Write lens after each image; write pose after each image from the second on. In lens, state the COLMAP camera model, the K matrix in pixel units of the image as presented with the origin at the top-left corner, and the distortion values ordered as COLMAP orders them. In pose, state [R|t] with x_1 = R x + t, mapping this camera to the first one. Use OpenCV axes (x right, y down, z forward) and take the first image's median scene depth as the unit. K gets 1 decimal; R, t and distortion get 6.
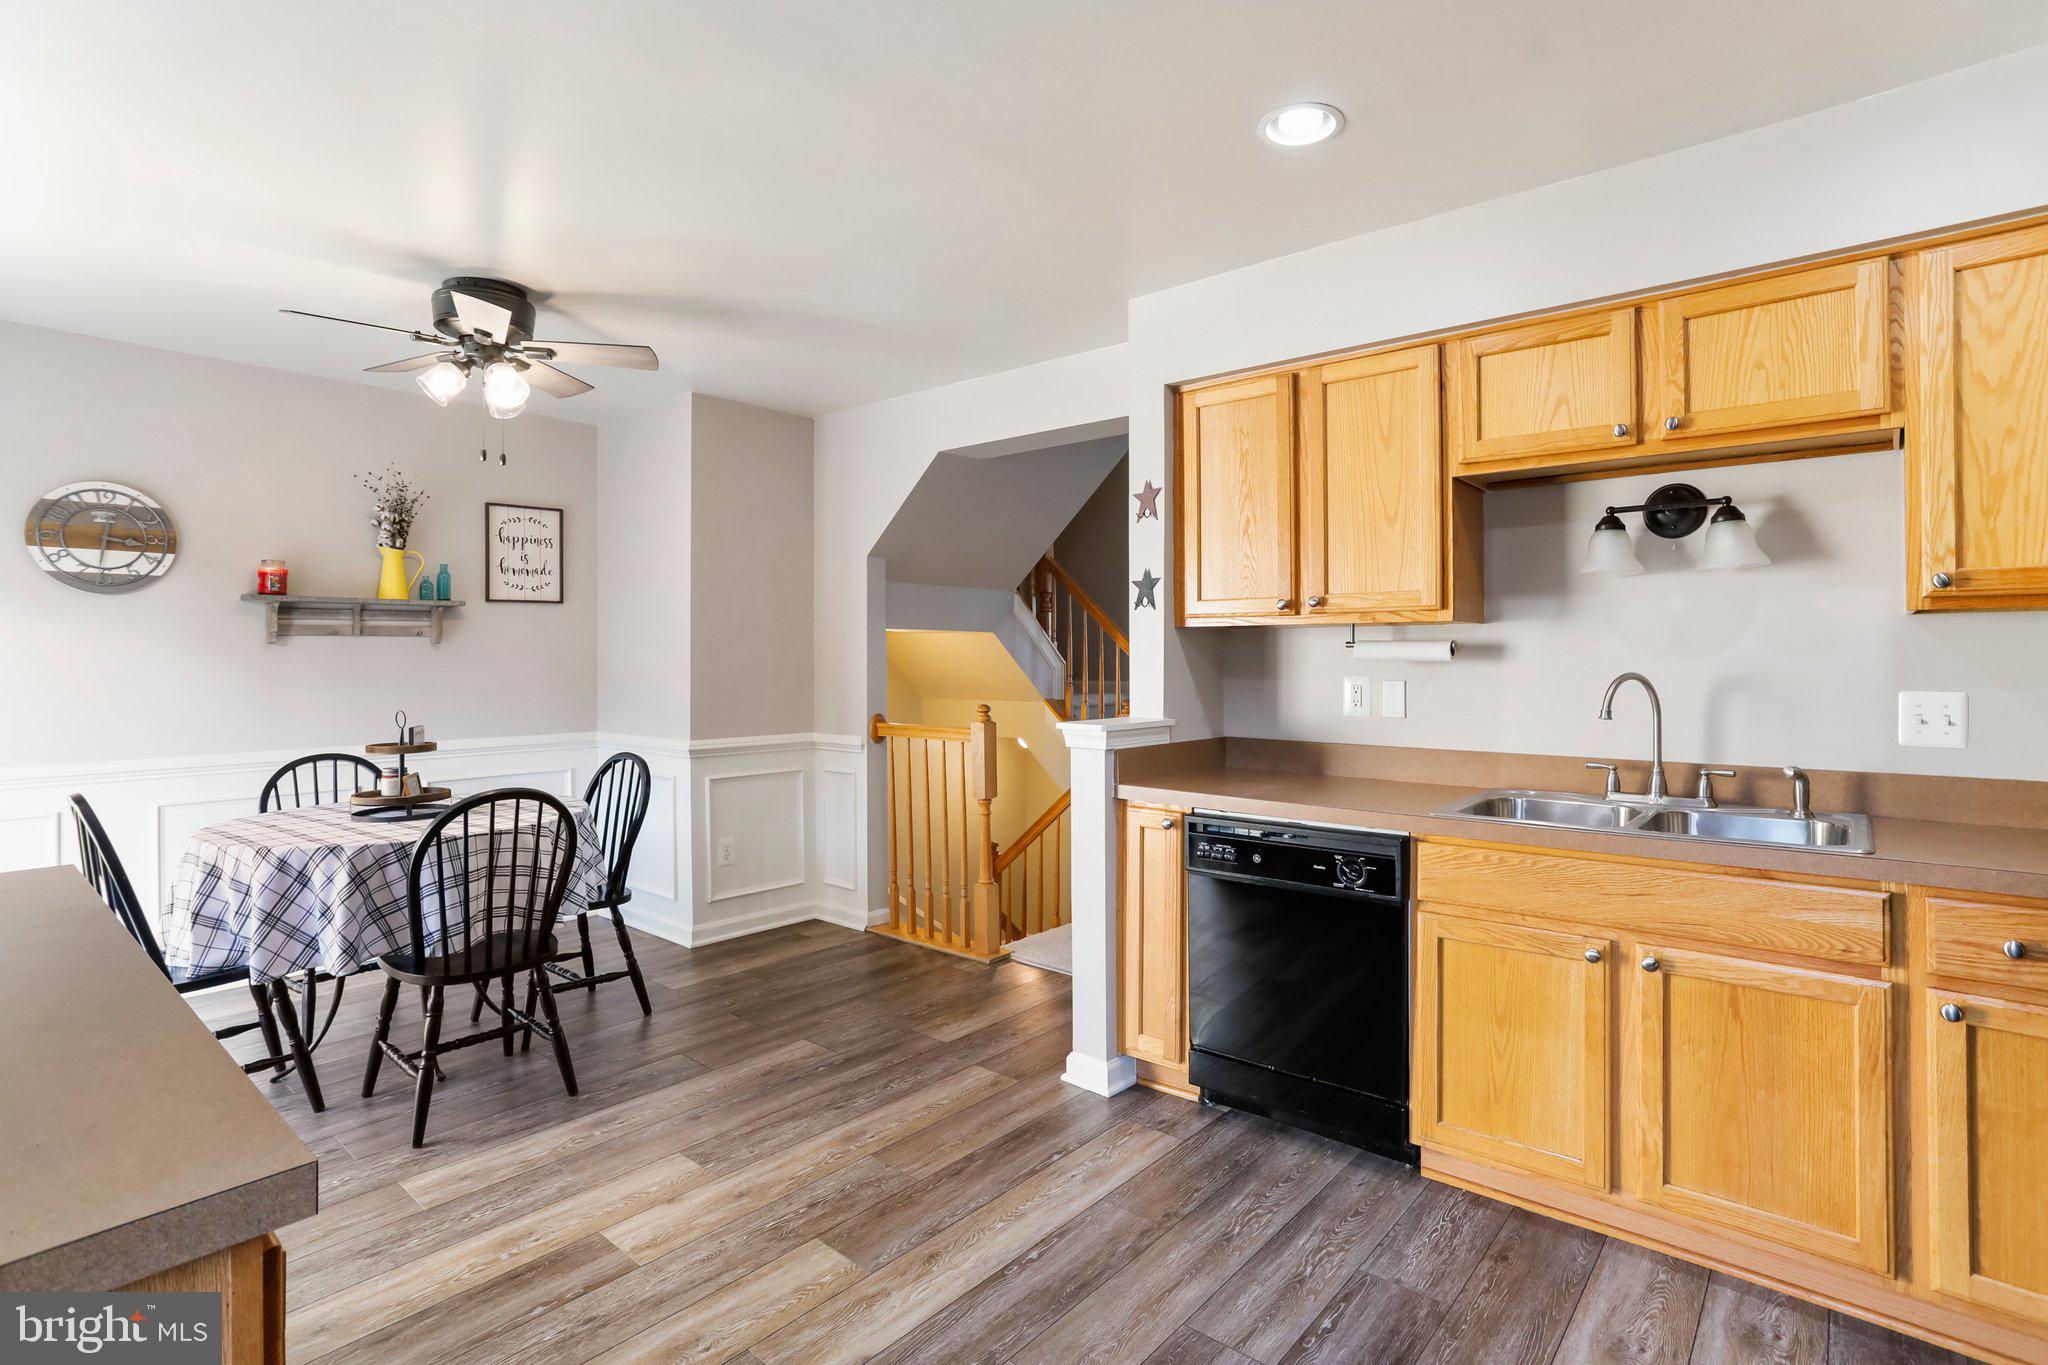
lens RADIAL K [[983.2, 0, 1034.4], [0, 983.2, 662.4], [0, 0, 1]] dist [-0.047617, 0.021639]
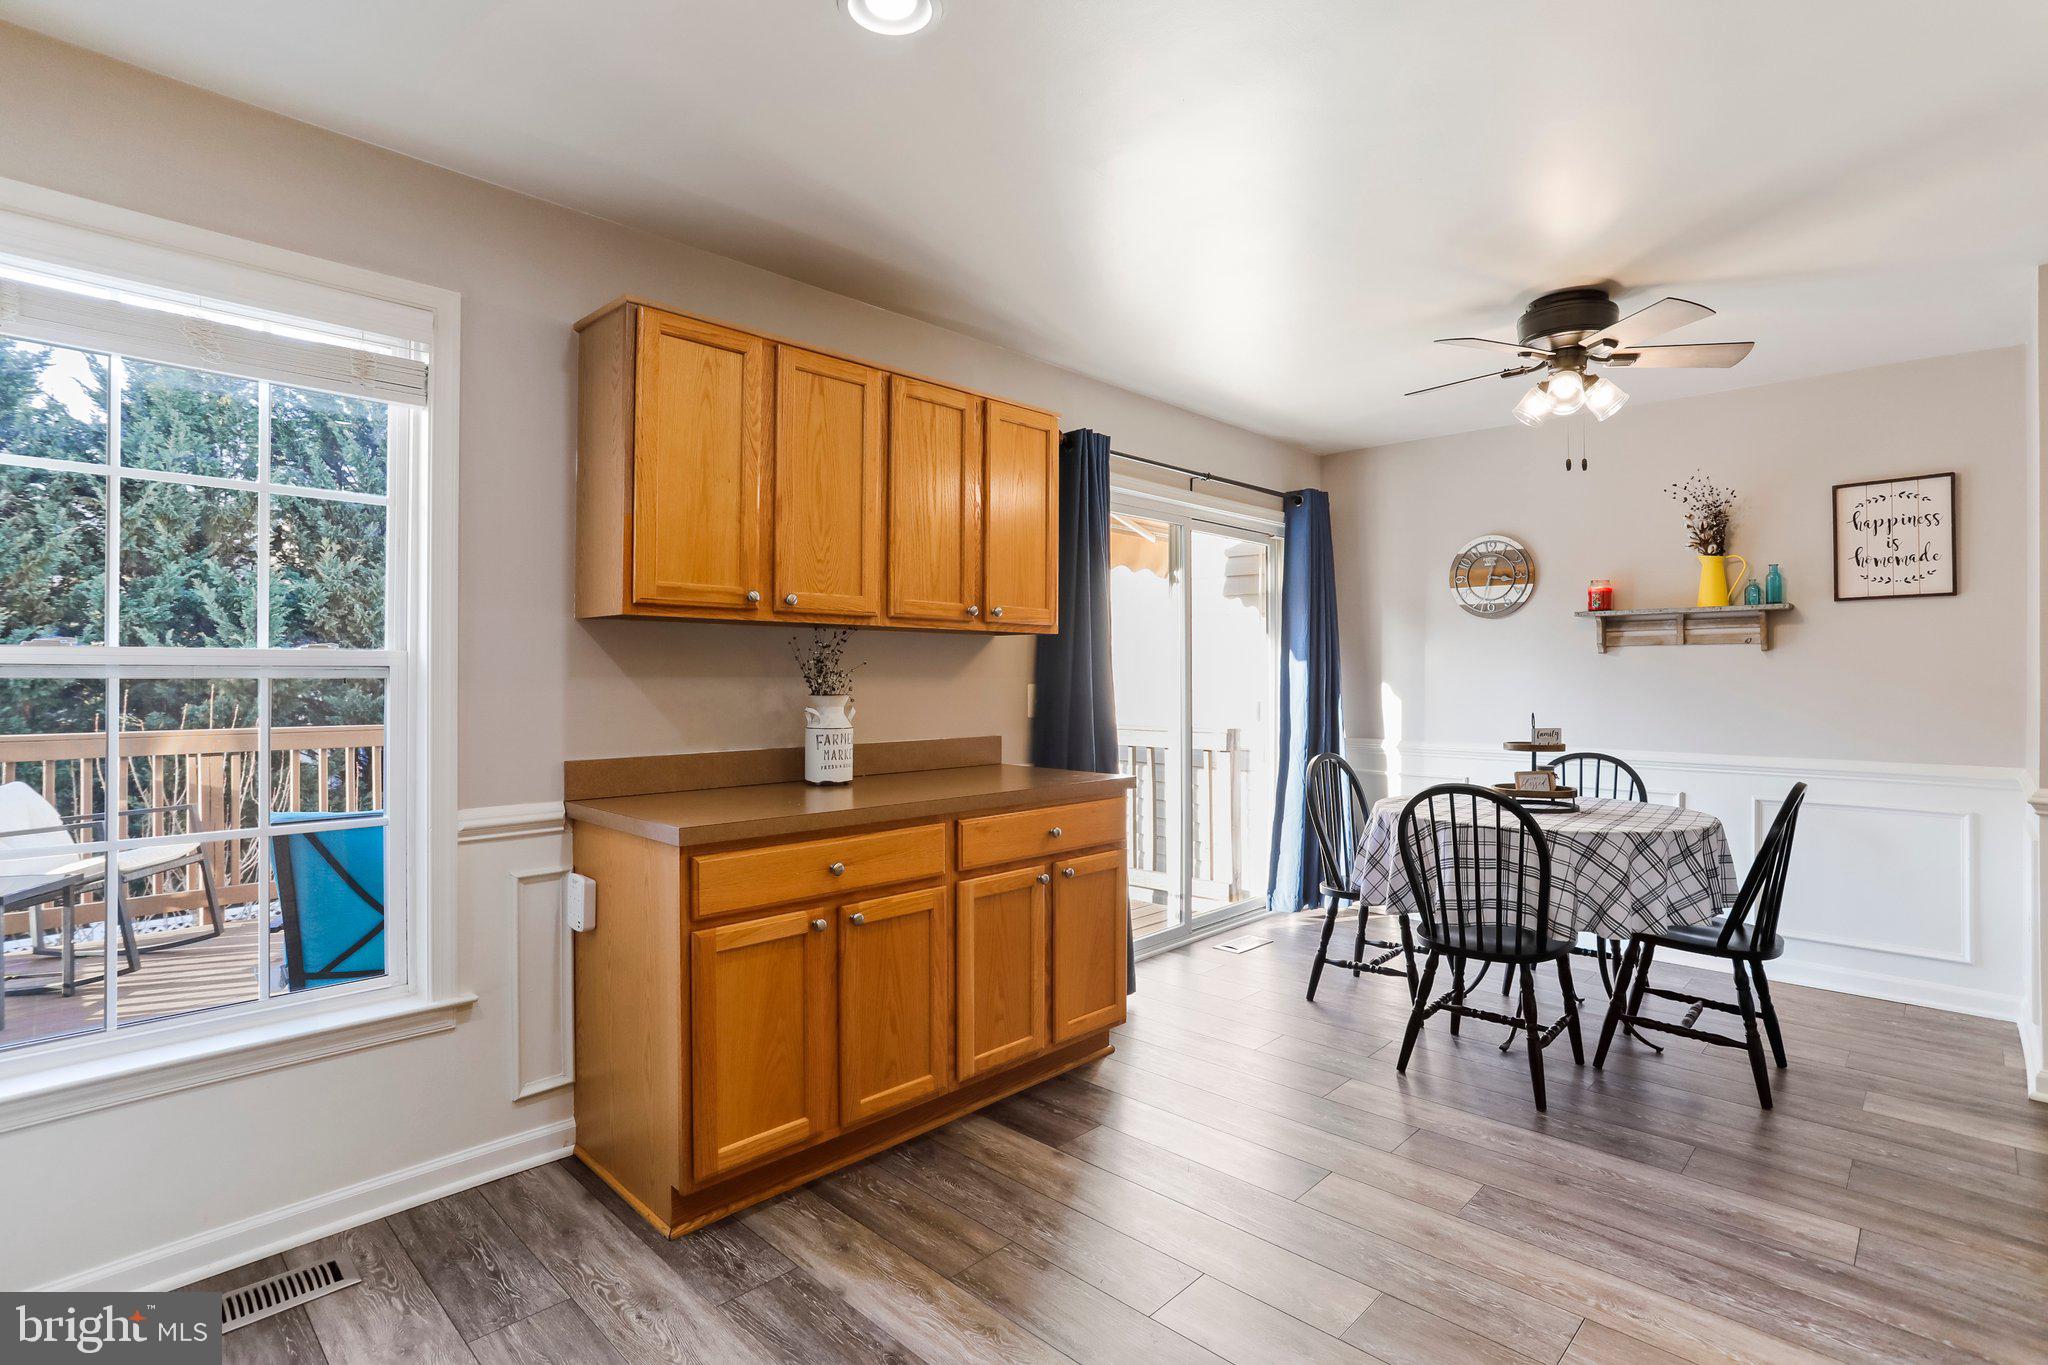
lens RADIAL K [[994.0, 0, 1029.8], [0, 994.0, 671.8], [0, 0, 1]] dist [-0.054616, 0.023580]
pose [[-0.064171, -0.000596, -0.997939, 0.432126], [-0.007901, 0.999969, -0.000089, 0.007425], [0.997908, 0.007879, -0.064174, 0.439213]]
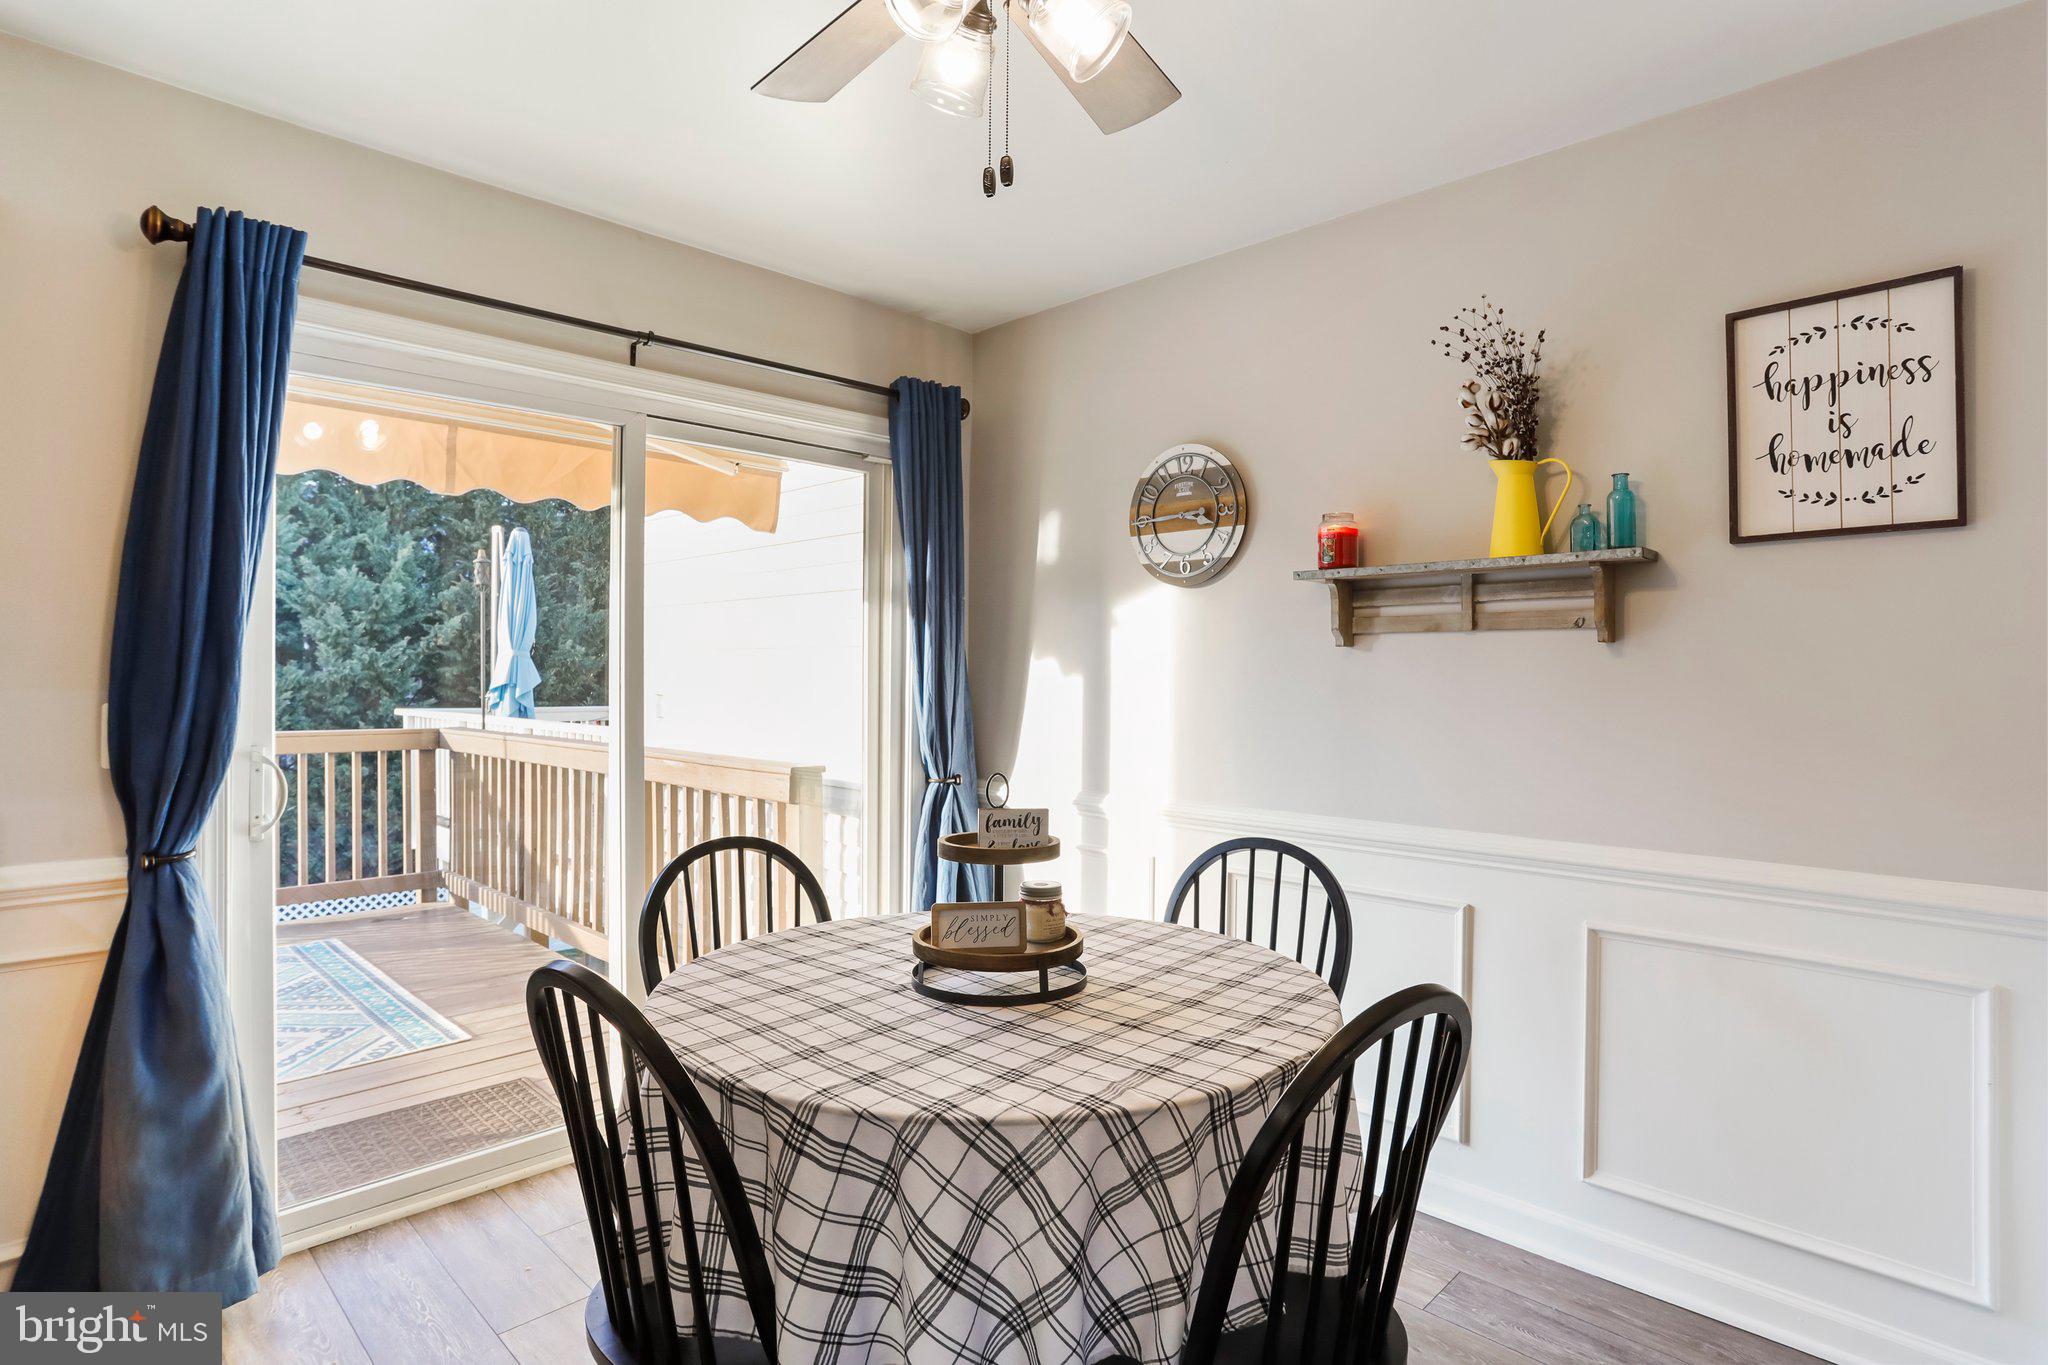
lens RADIAL K [[1076.7, 0, 1042.3], [0, 1076.7, 672.0], [0, 0, 1]] dist [-0.070486, 0.043347]
pose [[-0.065301, -0.000462, -0.997865, -0.096024], [-0.008761, 0.999962, 0.000110, -0.002834], [0.997827, 0.008749, -0.065303, 0.926226]]
